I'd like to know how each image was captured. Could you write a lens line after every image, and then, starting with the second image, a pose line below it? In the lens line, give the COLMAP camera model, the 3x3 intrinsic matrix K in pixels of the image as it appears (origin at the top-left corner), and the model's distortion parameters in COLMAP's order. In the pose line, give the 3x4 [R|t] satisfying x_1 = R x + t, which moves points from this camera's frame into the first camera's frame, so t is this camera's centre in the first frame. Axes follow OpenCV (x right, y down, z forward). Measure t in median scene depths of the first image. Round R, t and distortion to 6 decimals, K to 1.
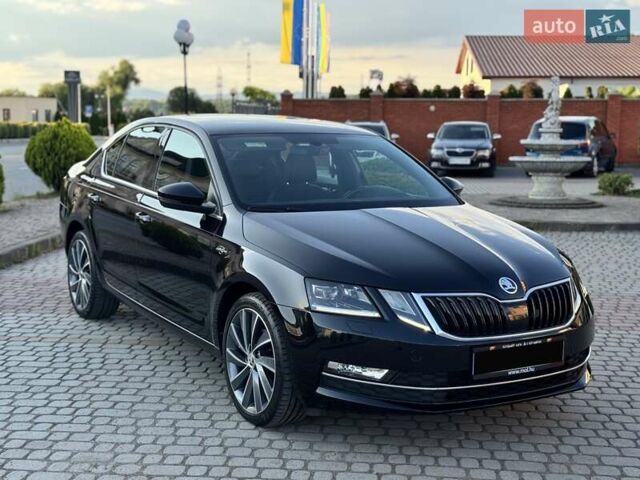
lens RADIAL K [[950.1, 0, 319.7], [0, 950.1, 240.3], [0, 0, 1]] dist [0.125219, 0.000000]
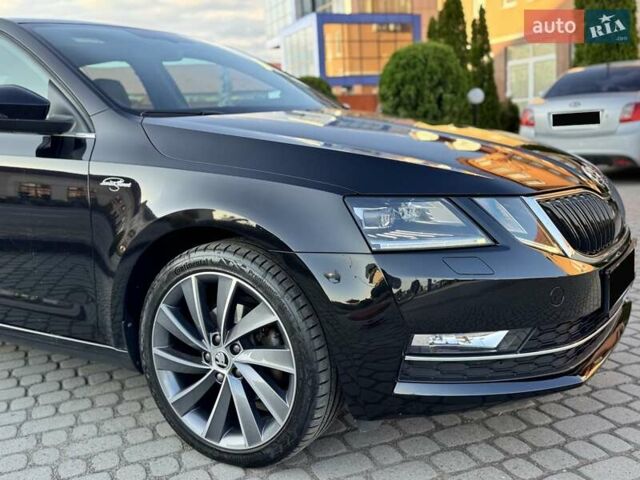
lens RADIAL K [[674.7, 0, 320.0], [0, 674.7, 238.2], [0, 0, 1]] dist [0.076195, 0.000000]
pose [[0.883001, -0.136828, 0.448984, -0.187345], [0.124100, 0.990584, 0.057818, 0.034718], [-0.452667, 0.004666, 0.891667, 0.582545]]
